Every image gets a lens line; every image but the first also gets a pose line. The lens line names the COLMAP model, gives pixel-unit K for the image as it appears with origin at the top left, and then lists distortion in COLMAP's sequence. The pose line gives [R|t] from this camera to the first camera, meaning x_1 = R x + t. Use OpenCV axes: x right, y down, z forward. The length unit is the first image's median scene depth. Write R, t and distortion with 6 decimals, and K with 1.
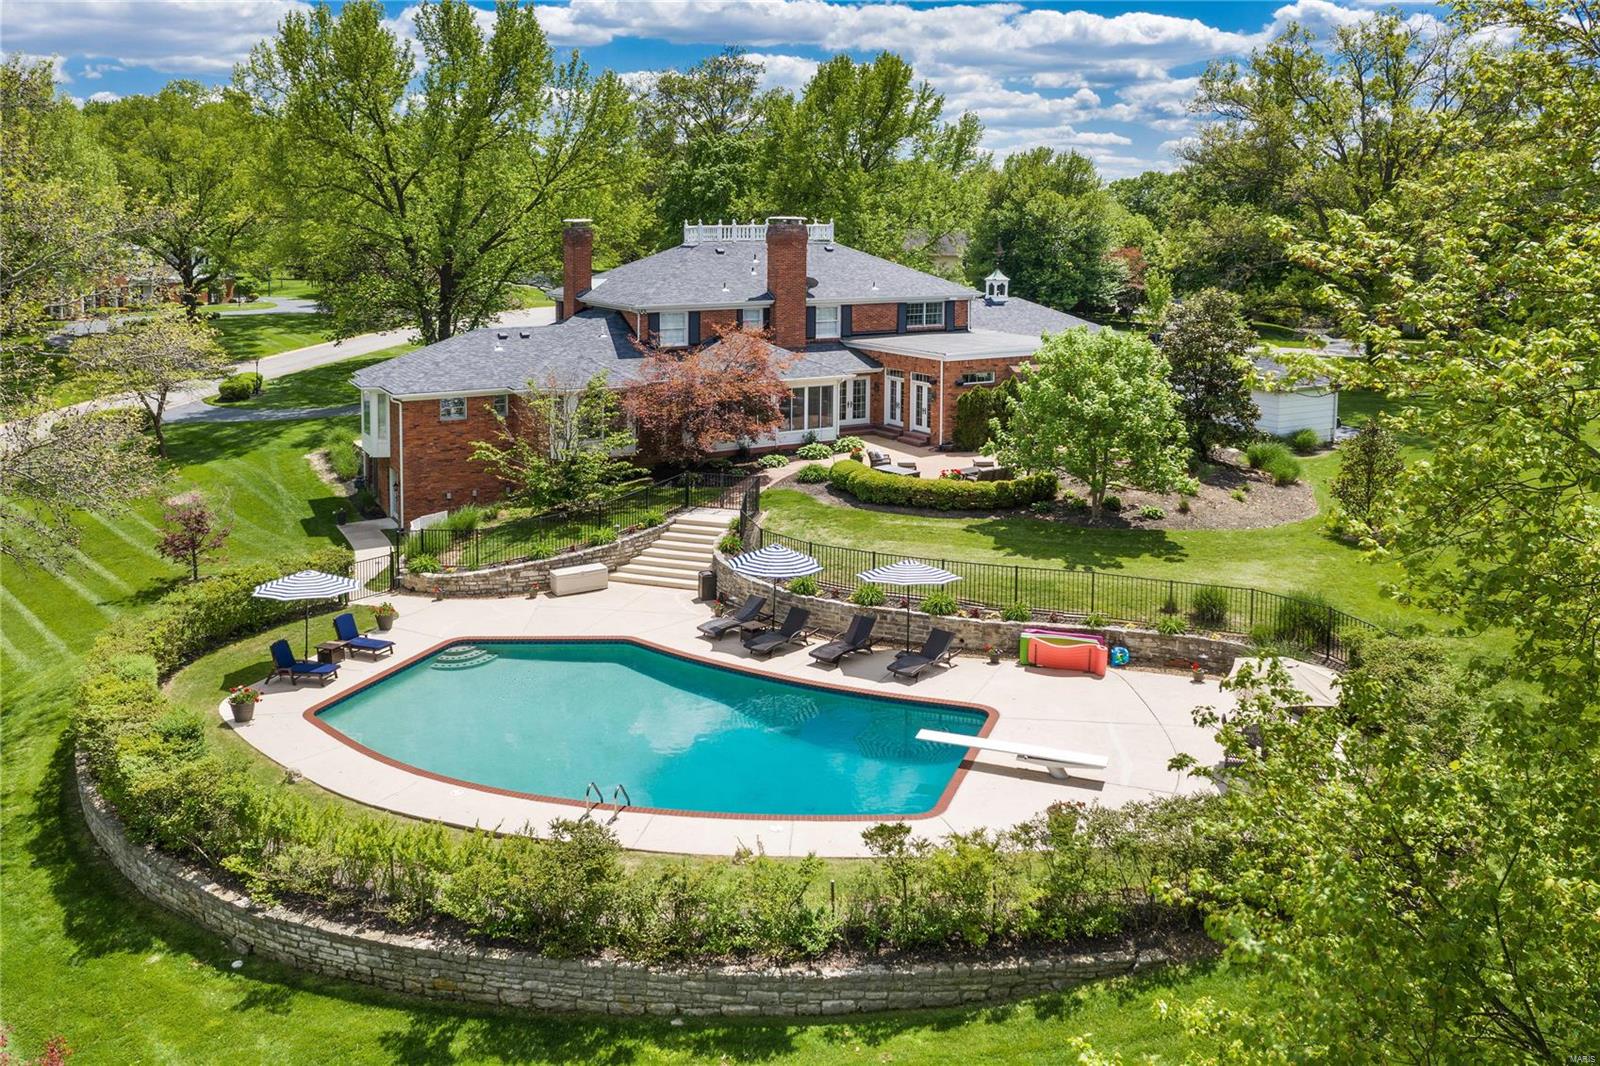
lens RADIAL K [[1233.0, 0, 803.4], [0, 1233.0, 565.7], [0, 0, 1]] dist [-0.007570, -0.005192]
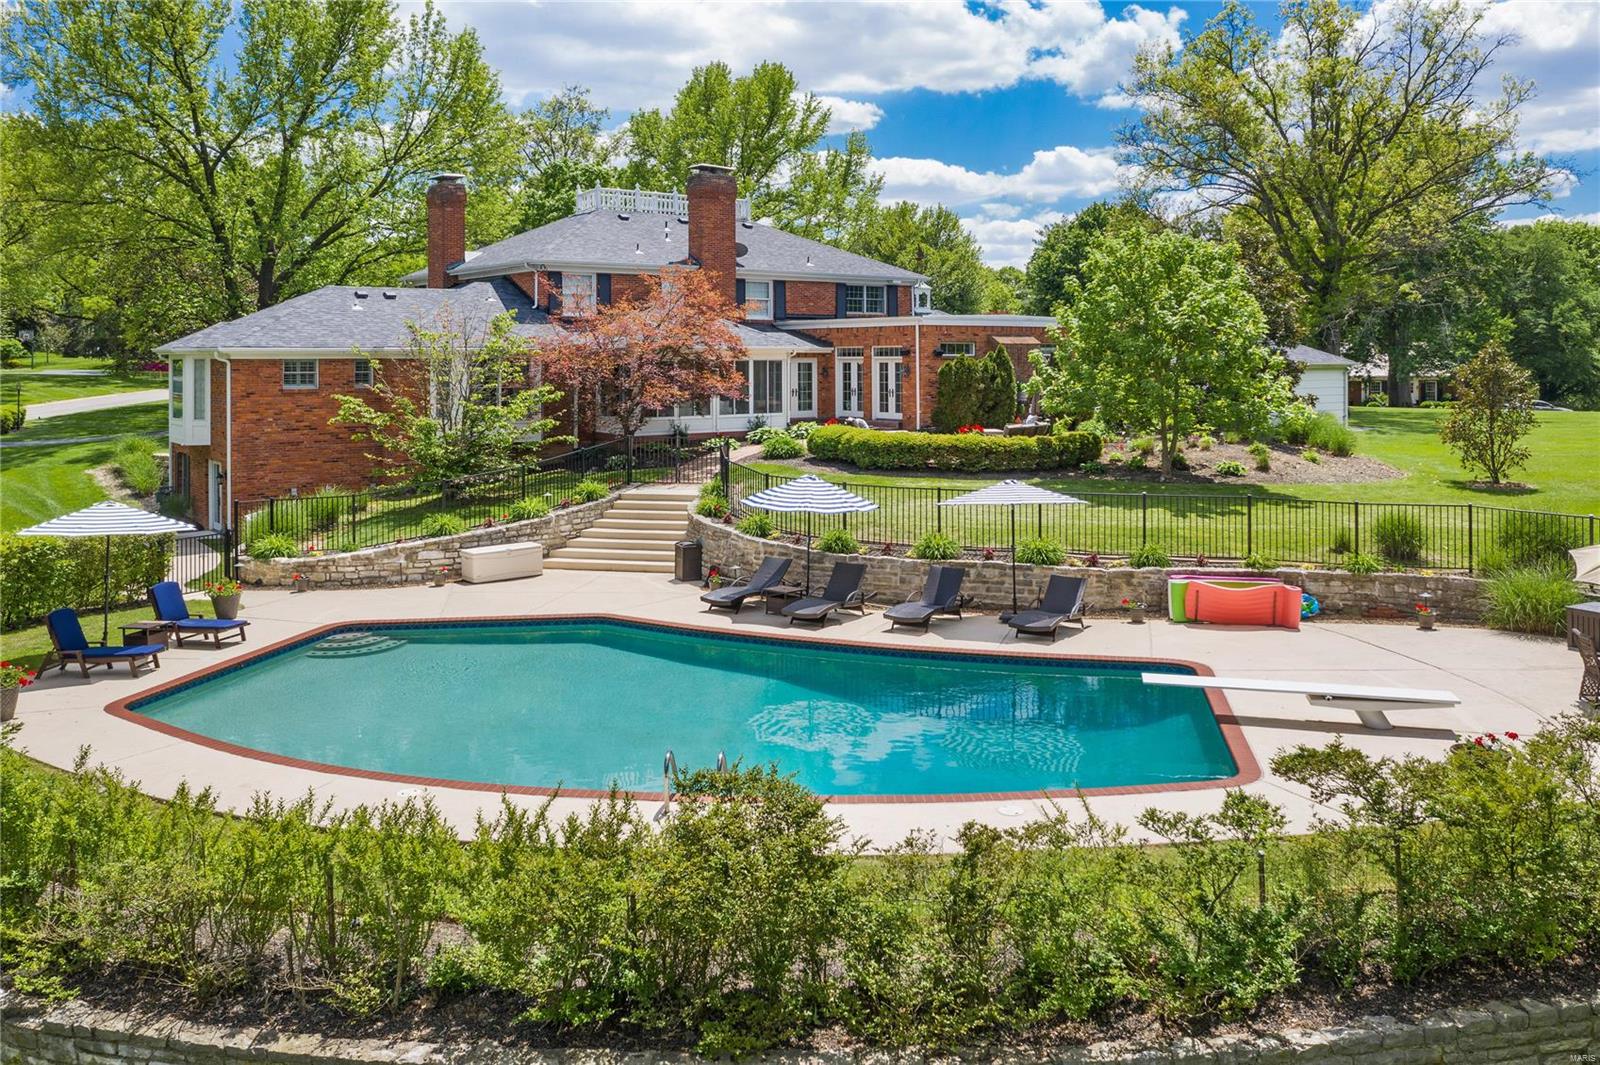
lens RADIAL K [[1338.2, 0, 817.9], [0, 1338.2, 530.4], [0, 0, 1]] dist [-0.019547, -0.003798]
pose [[0.991228, -0.033130, 0.127947, -0.102231], [0.046369, 0.993711, -0.101921, 0.081036], [-0.123765, 0.106959, 0.986530, 0.223858]]
